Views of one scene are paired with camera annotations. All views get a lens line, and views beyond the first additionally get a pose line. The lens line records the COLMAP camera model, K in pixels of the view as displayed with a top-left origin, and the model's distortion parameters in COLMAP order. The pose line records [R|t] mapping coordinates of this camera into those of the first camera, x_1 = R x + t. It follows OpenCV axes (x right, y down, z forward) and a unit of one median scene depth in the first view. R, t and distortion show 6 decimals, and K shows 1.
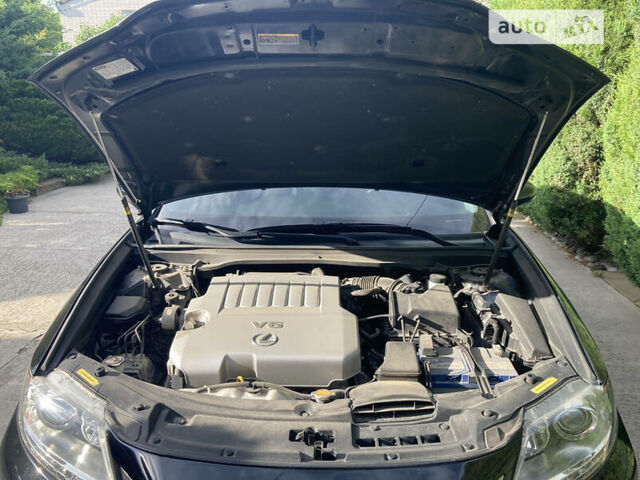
lens RADIAL K [[532.7, 0, 317.4], [0, 532.7, 236.4], [0, 0, 1]] dist [0.017574, -0.009108]
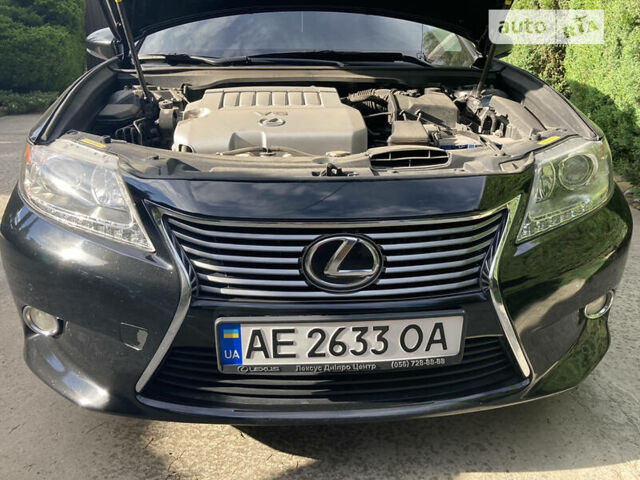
lens RADIAL K [[532.7, 0, 317.4], [0, 532.7, 236.4], [0, 0, 1]] dist [0.017574, -0.009108]
pose [[0.995477, -0.025917, 0.091404, -0.102084], [0.019318, 0.997192, 0.072355, 0.311296], [-0.093022, -0.070262, 0.993182, -0.004579]]
